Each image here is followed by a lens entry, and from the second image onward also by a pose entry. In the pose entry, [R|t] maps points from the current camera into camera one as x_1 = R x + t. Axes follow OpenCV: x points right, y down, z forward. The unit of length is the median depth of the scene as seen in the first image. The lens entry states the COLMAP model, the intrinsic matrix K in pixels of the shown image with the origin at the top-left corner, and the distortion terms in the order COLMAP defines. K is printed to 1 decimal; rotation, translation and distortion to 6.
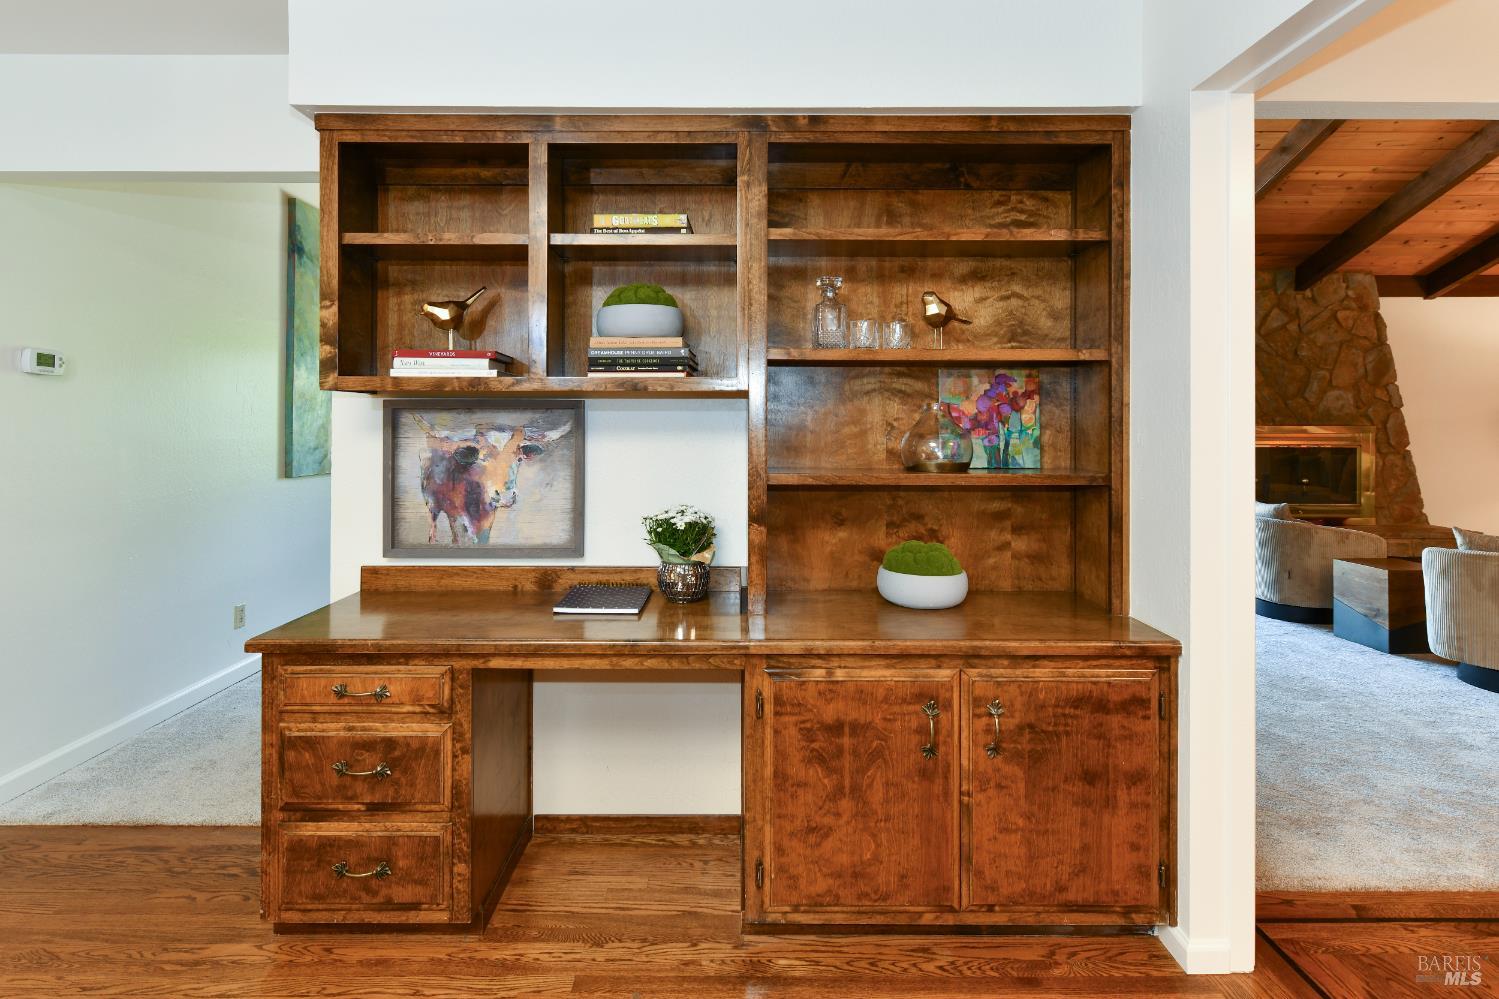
lens RADIAL K [[778.5, 0, 747.3], [0, 778.5, 422.1], [0, 0, 1]] dist [0.000878, 0.000322]
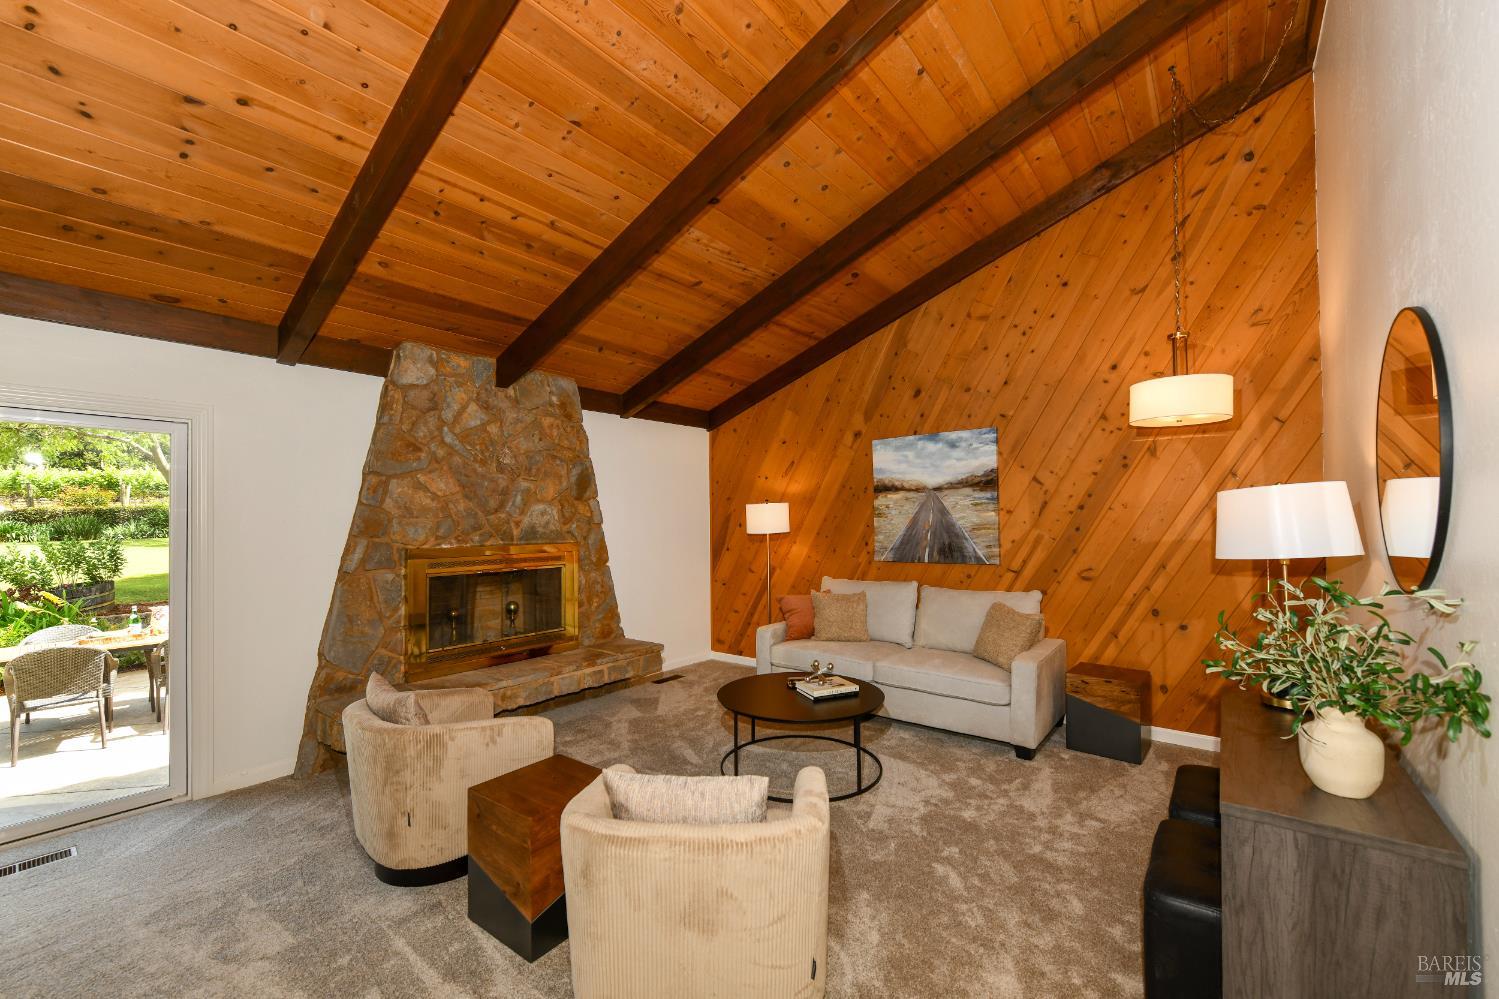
lens RADIAL K [[591.4, 0, 752.4], [0, 591.4, 516.9], [0, 0, 1]] dist [-0.001036, -0.000787]
pose [[0.628294, -0.001019, 0.777975, 0.378493], [0.011005, 0.999911, -0.007578, -0.018800], [-0.777898, 0.013323, 0.628250, 0.381709]]
